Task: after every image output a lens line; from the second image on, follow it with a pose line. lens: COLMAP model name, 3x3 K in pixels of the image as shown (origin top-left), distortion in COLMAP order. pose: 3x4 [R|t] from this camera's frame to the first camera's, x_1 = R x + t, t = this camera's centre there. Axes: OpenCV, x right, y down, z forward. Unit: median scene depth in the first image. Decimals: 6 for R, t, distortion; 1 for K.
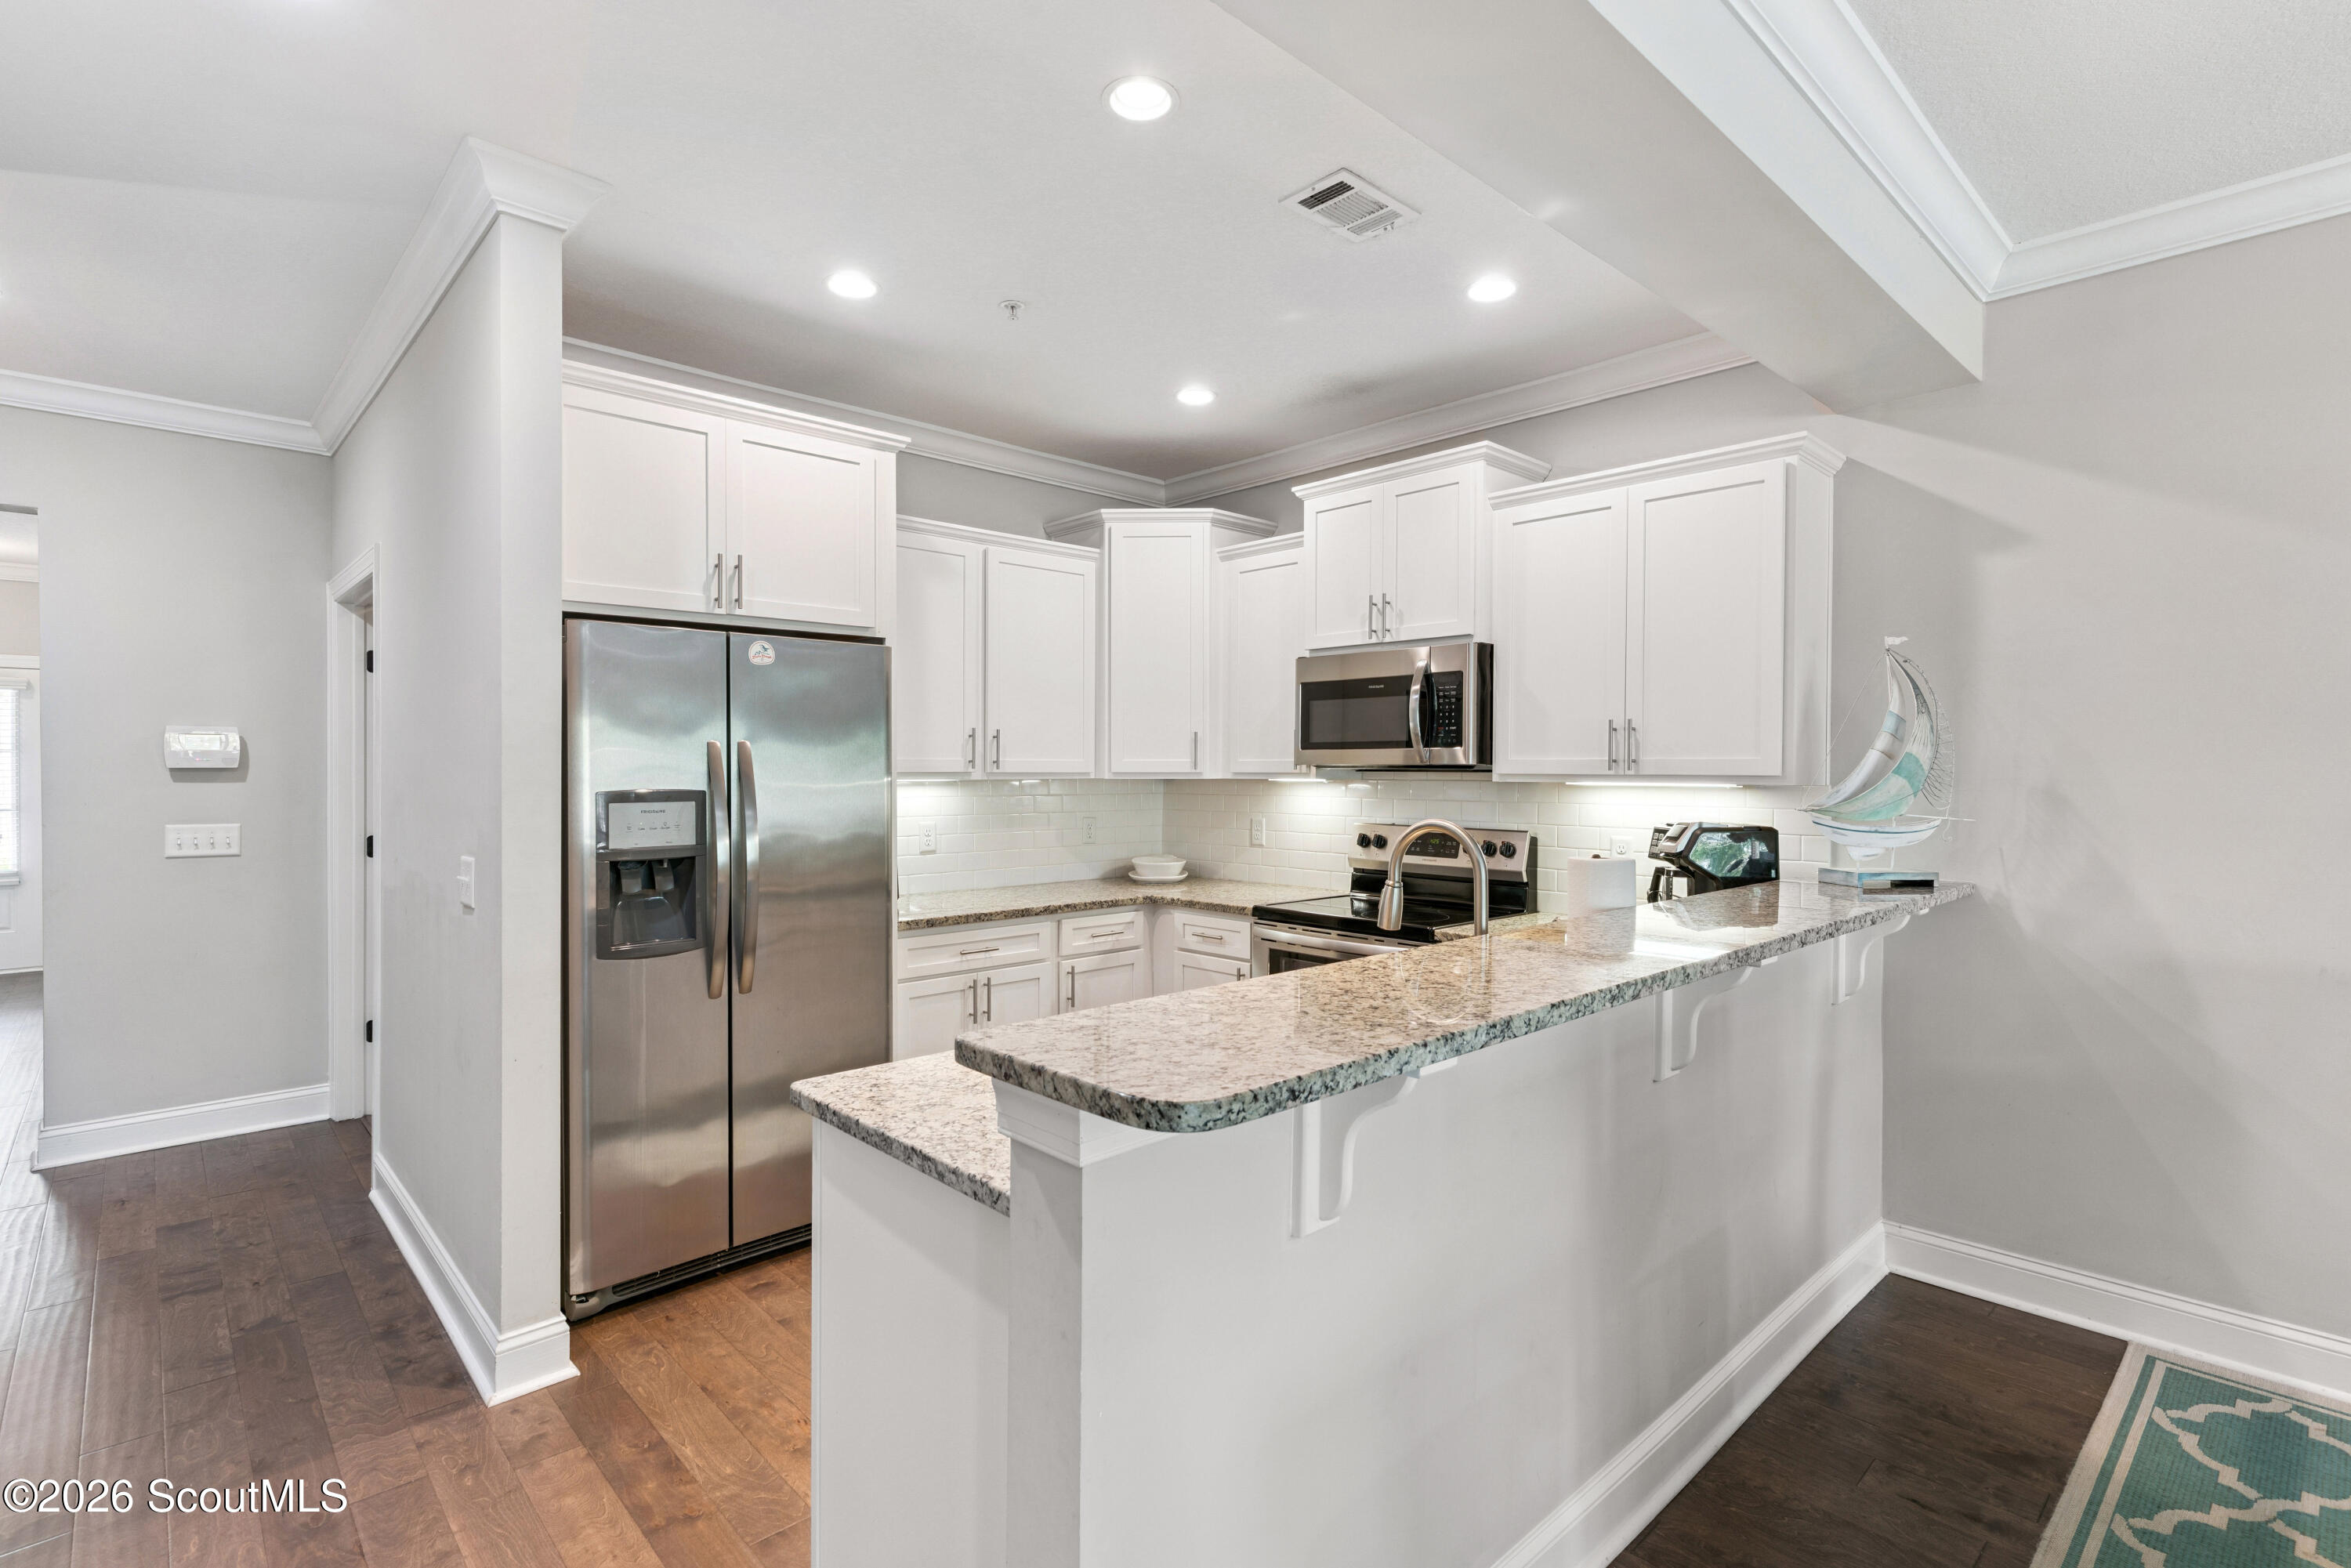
lens RADIAL K [[1128.7, 0, 1176.7], [0, 1128.7, 779.1], [0, 0, 1]] dist [-0.003966, -0.000407]
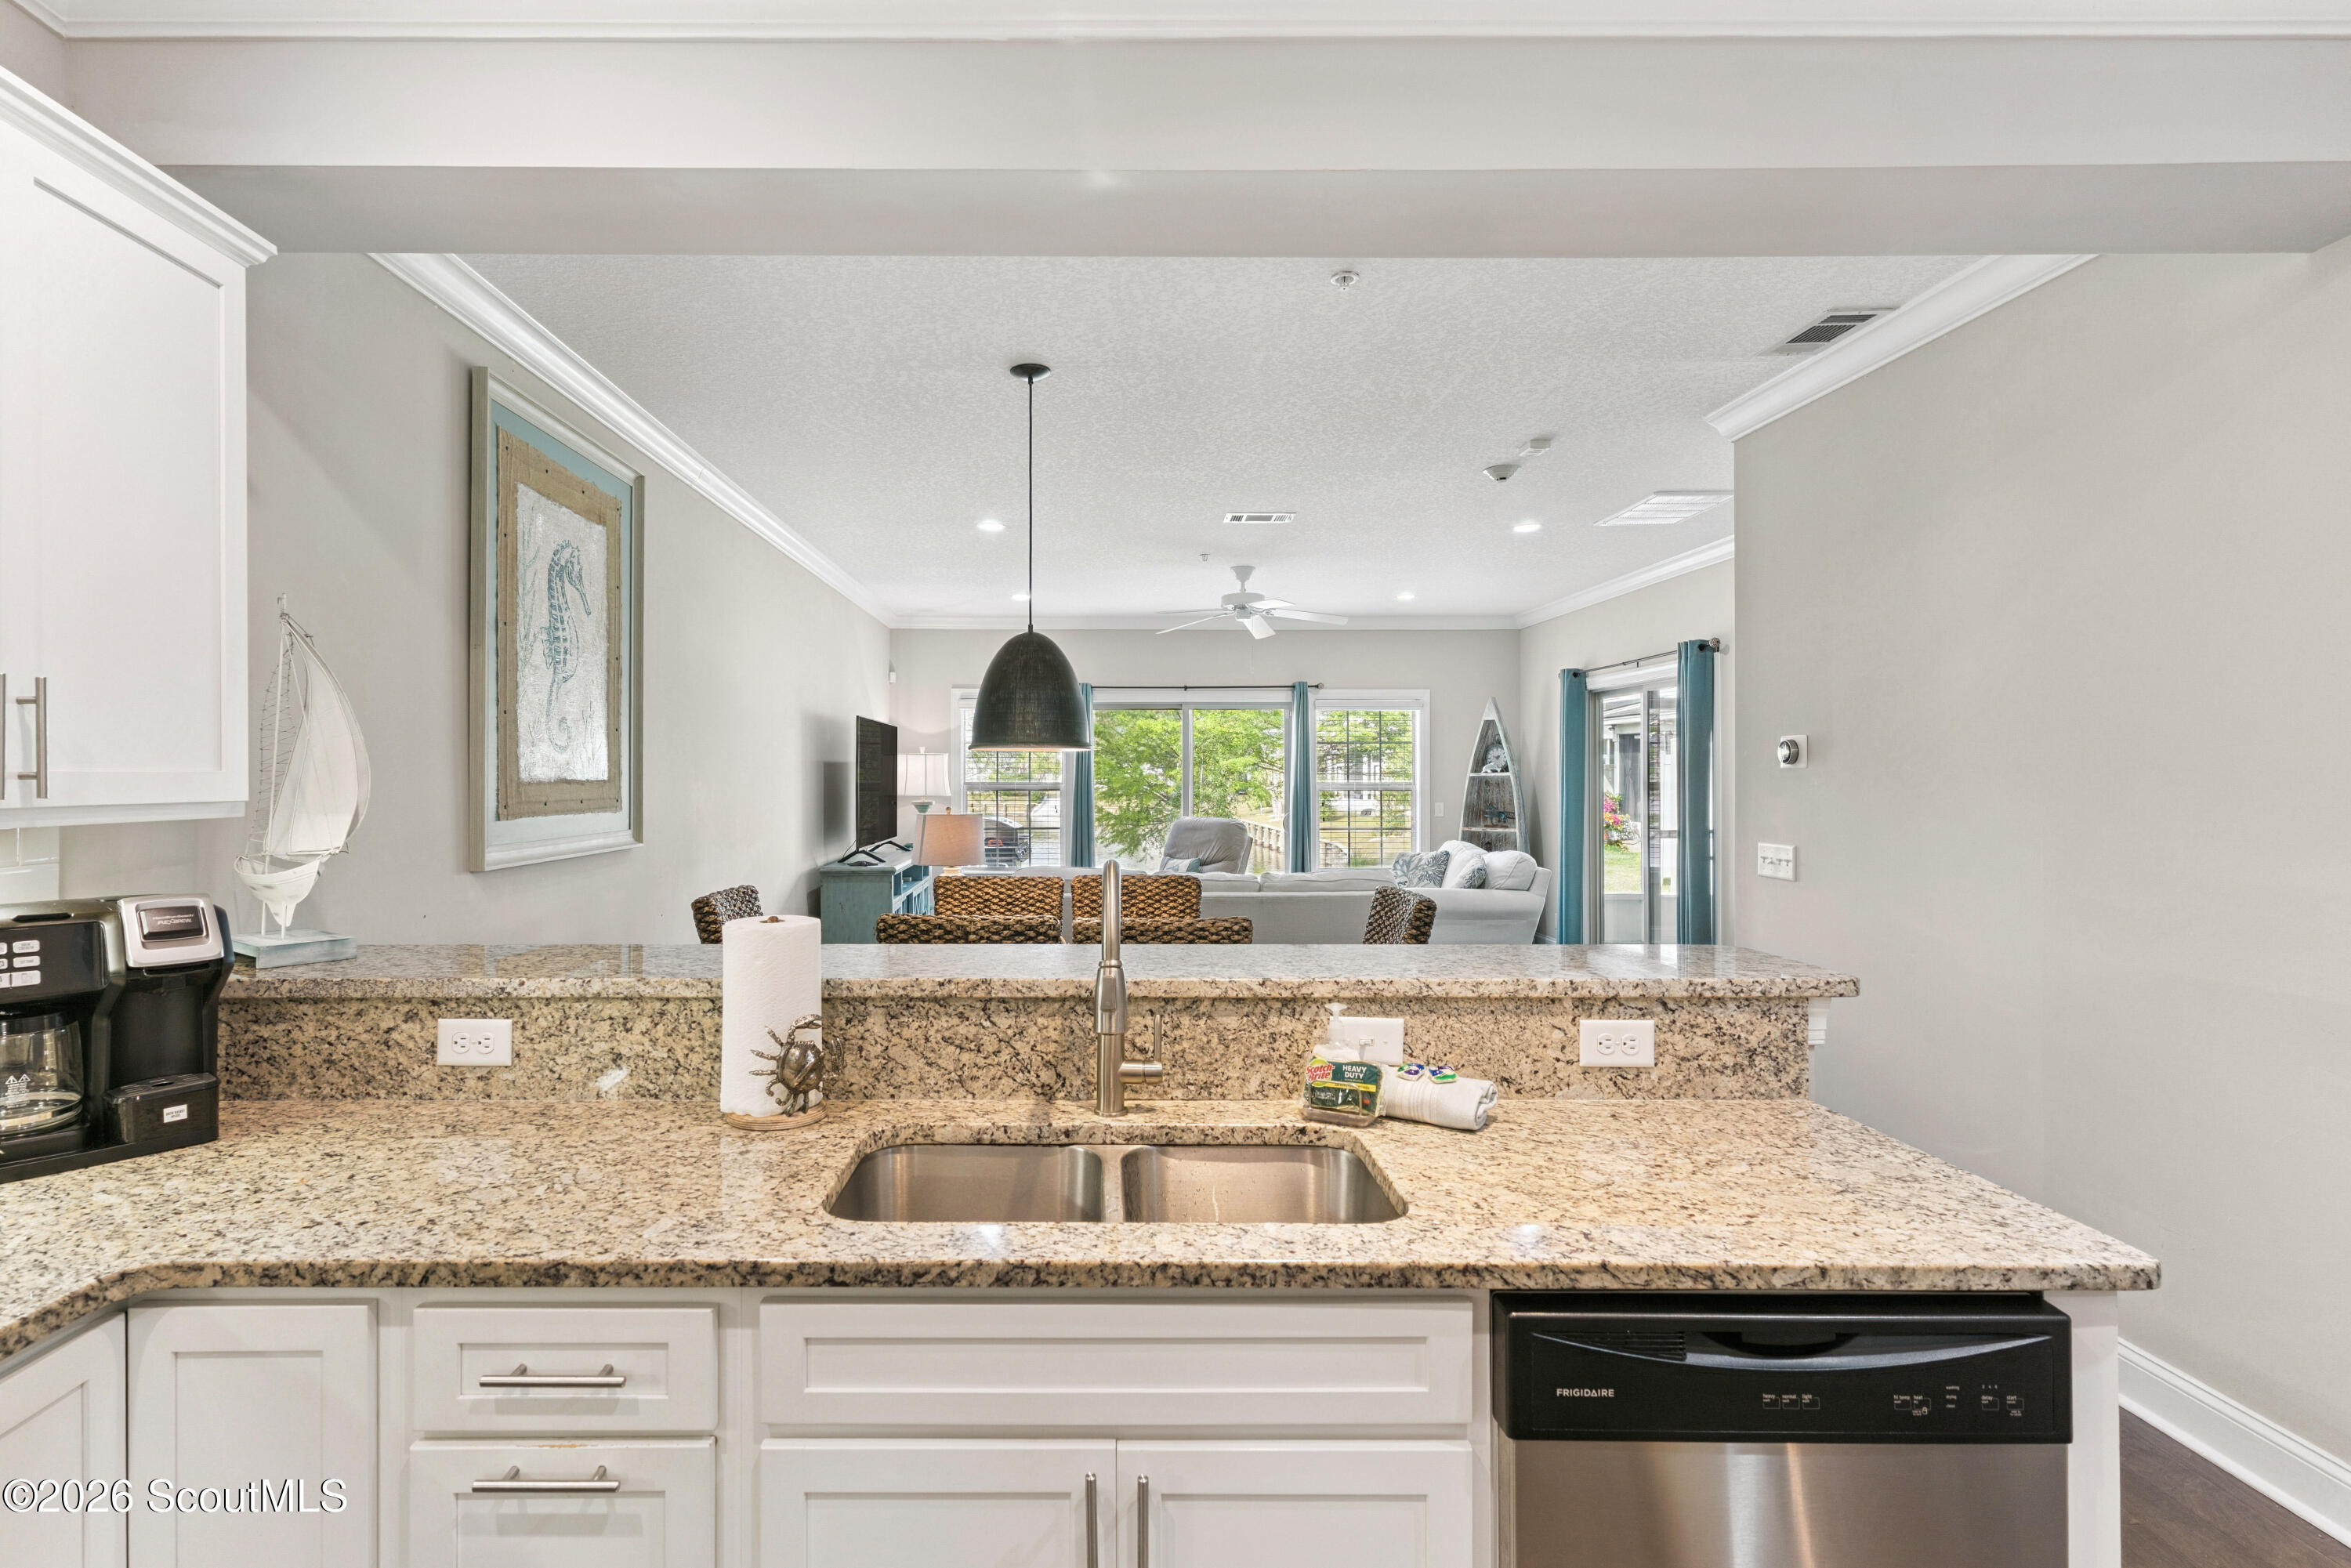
lens RADIAL K [[1128.7, 0, 1161.2], [0, 1128.7, 781.7], [0, 0, 1]] dist [-0.003966, -0.000407]
pose [[-0.749752, 0.000106, 0.661719, -0.384058], [0.006056, 0.999959, 0.006701, -0.018828], [-0.661691, 0.009031, -0.749722, 2.132265]]
